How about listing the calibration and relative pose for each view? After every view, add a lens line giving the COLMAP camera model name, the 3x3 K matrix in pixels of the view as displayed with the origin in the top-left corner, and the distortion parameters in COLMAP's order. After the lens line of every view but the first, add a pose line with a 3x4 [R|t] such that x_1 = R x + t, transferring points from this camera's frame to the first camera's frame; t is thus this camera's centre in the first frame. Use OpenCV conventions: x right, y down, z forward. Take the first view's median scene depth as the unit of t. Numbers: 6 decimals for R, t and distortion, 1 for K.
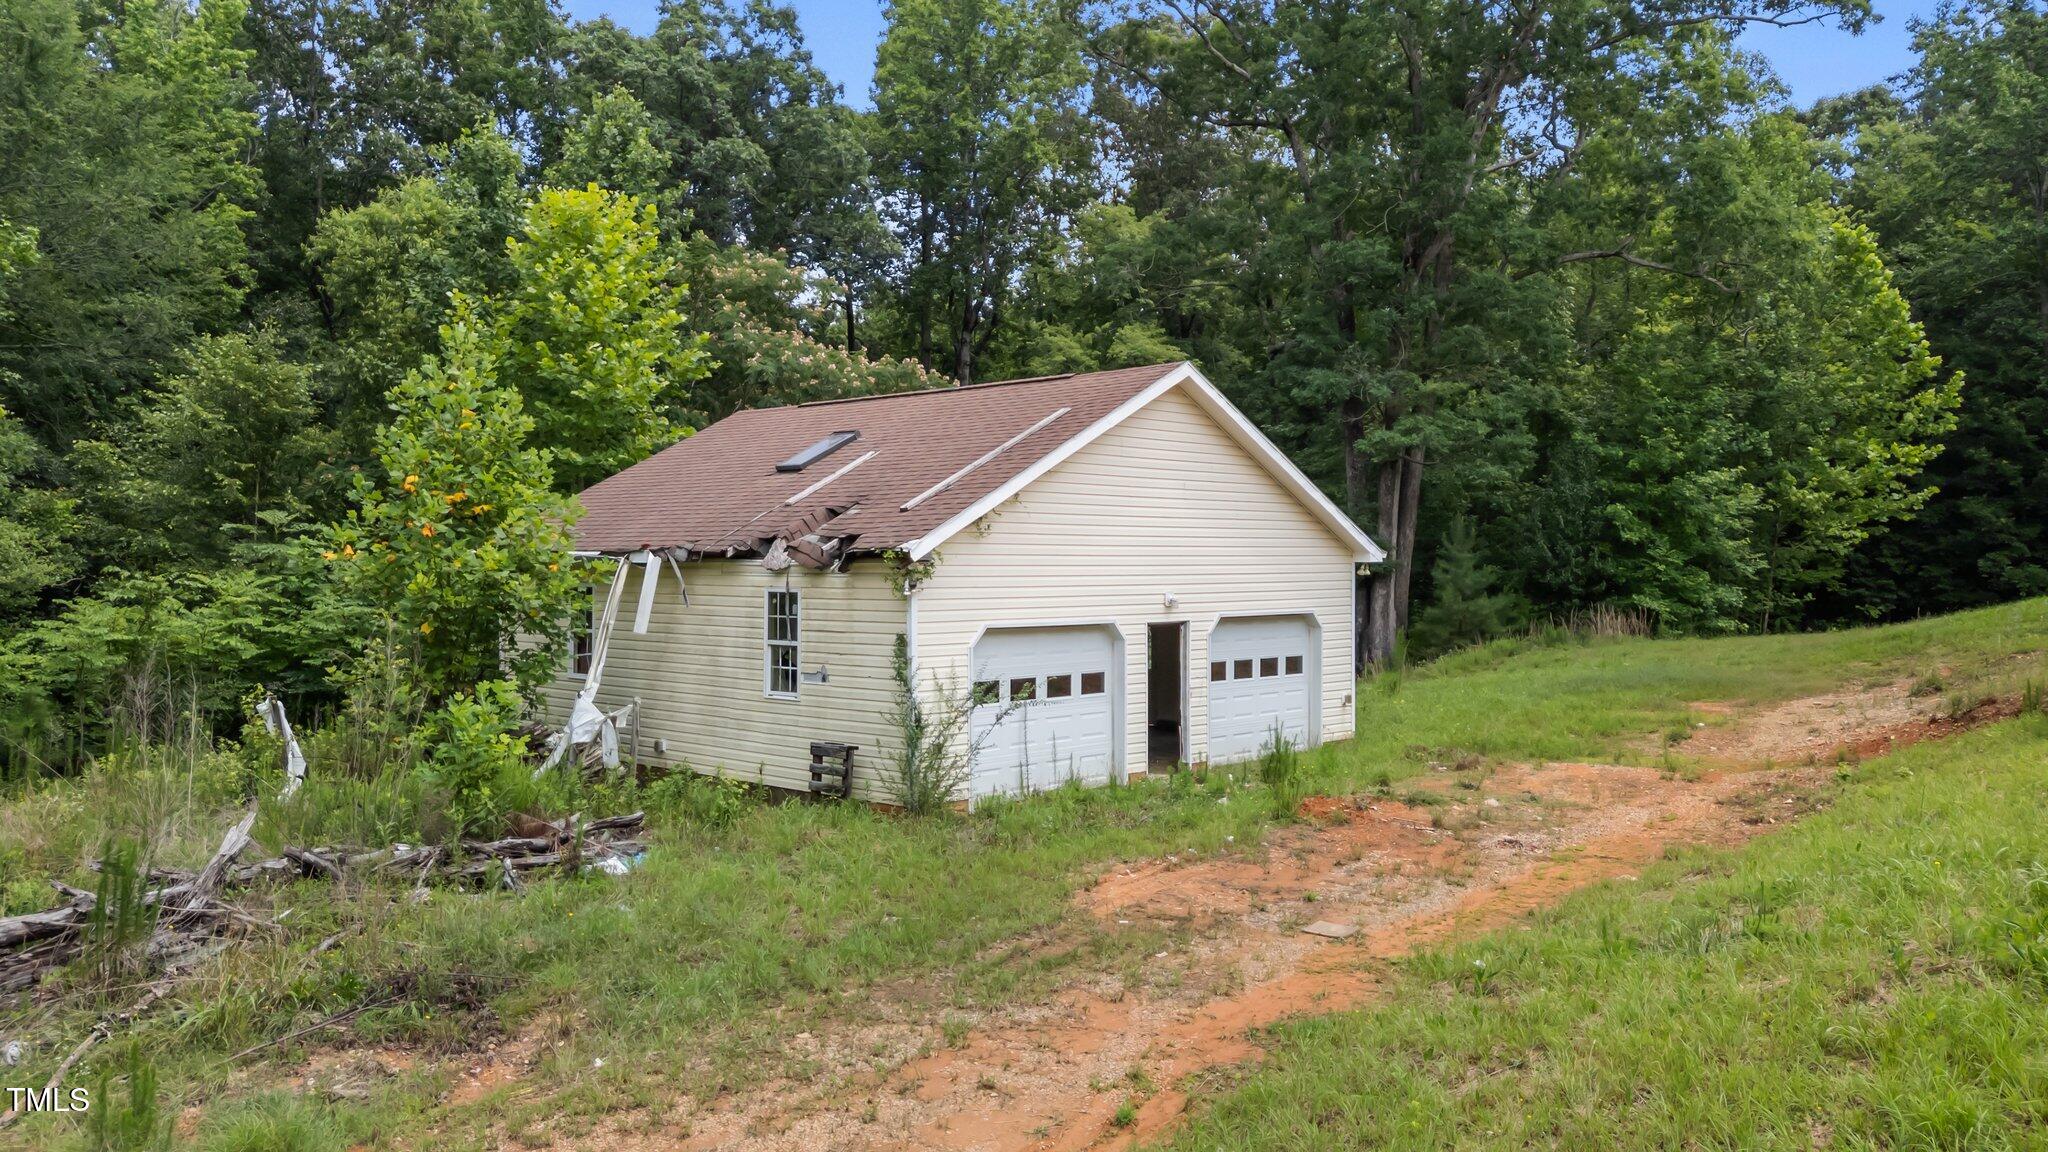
lens RADIAL K [[1497.4, 0, 1024.0], [0, 1497.4, 576.0], [0, 0, 1]] dist [0.099458, -0.126826]
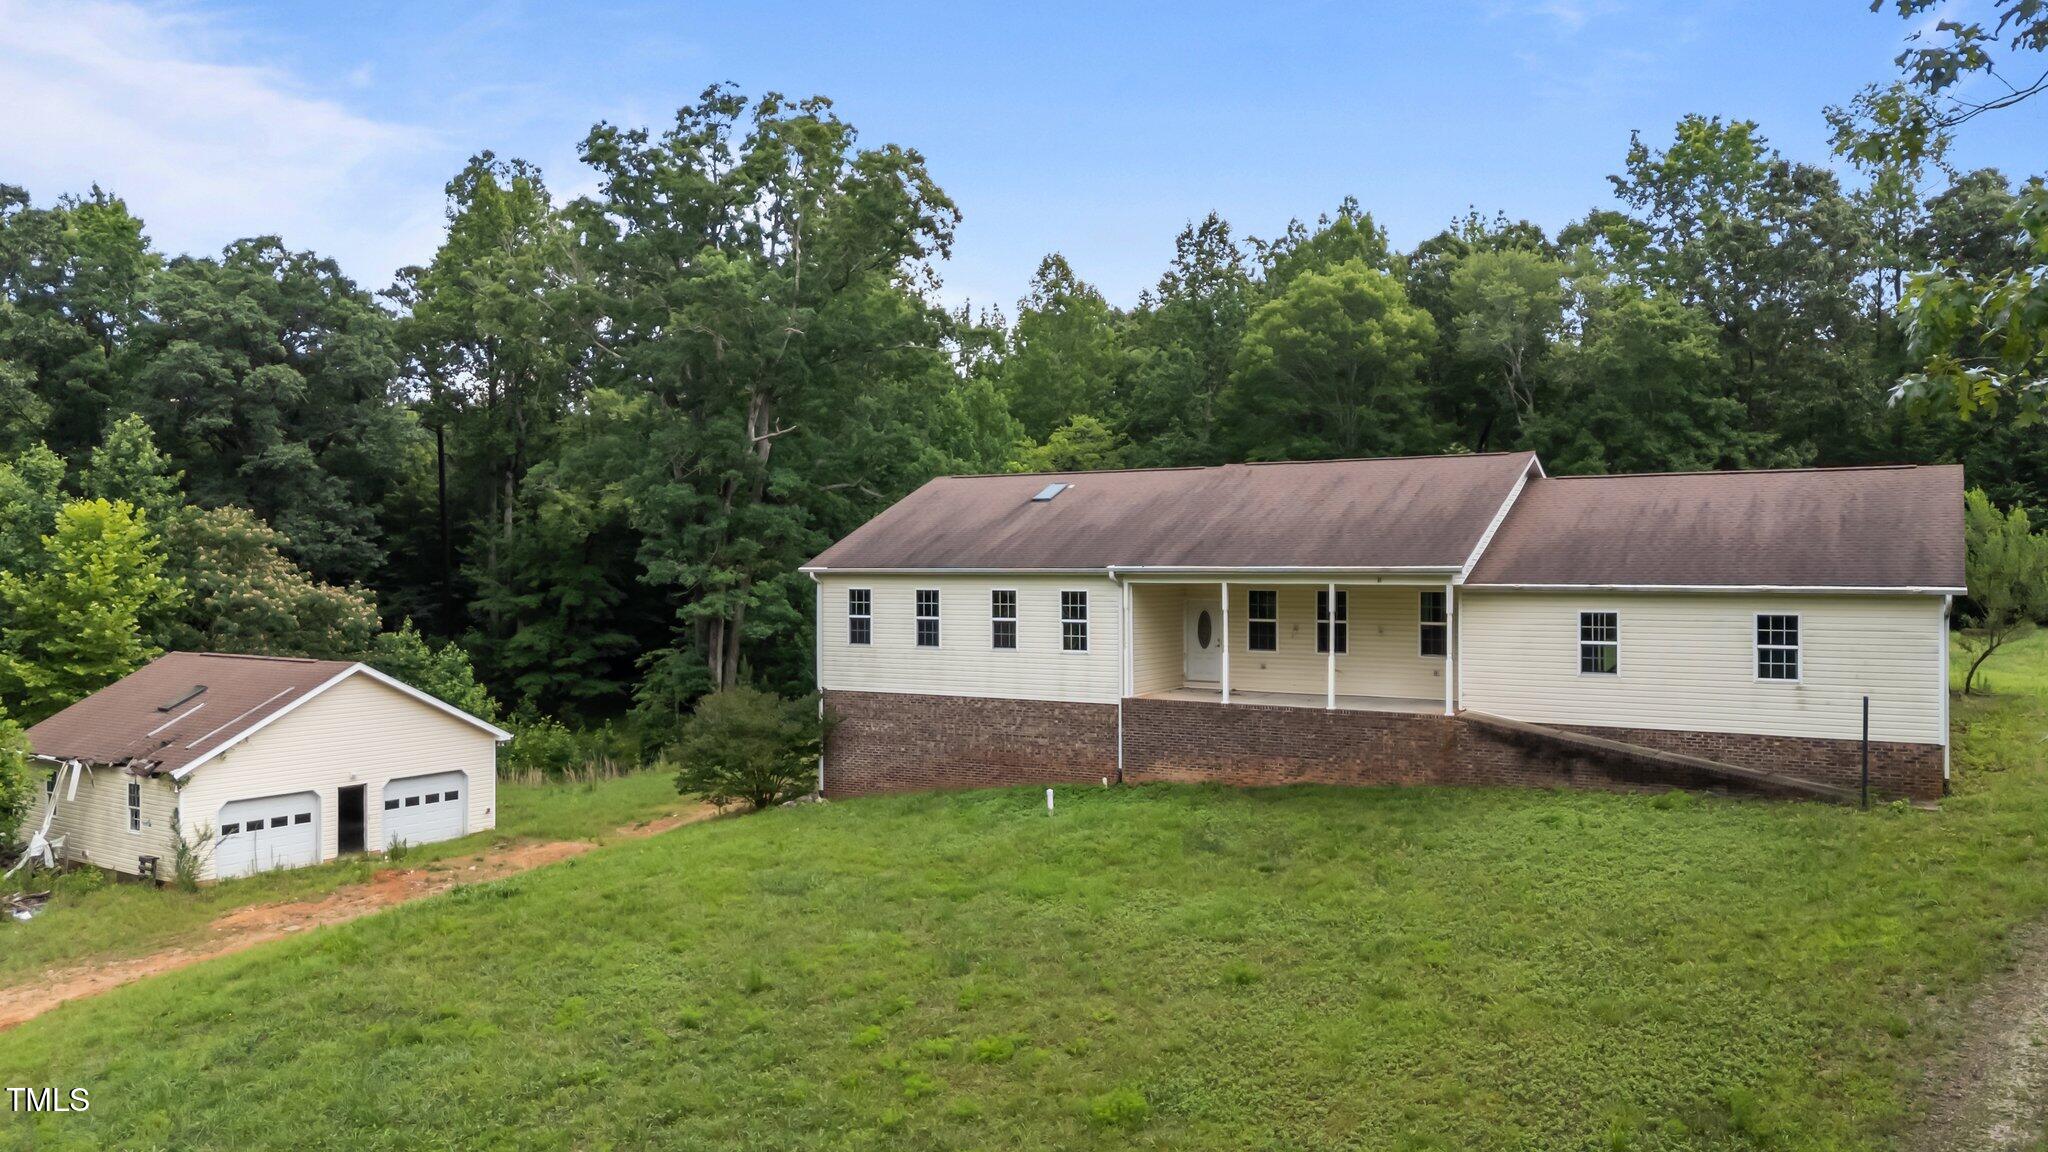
lens RADIAL K [[1497.4, 0, 1024.0], [0, 1497.4, 576.0], [0, 0, 1]] dist [0.099458, -0.126826]
pose [[0.987671, -0.004343, 0.156485, 0.712793], [0.004373, 0.999990, 0.000151, -0.265361], [-0.156484, 0.000535, 0.987680, -1.278444]]
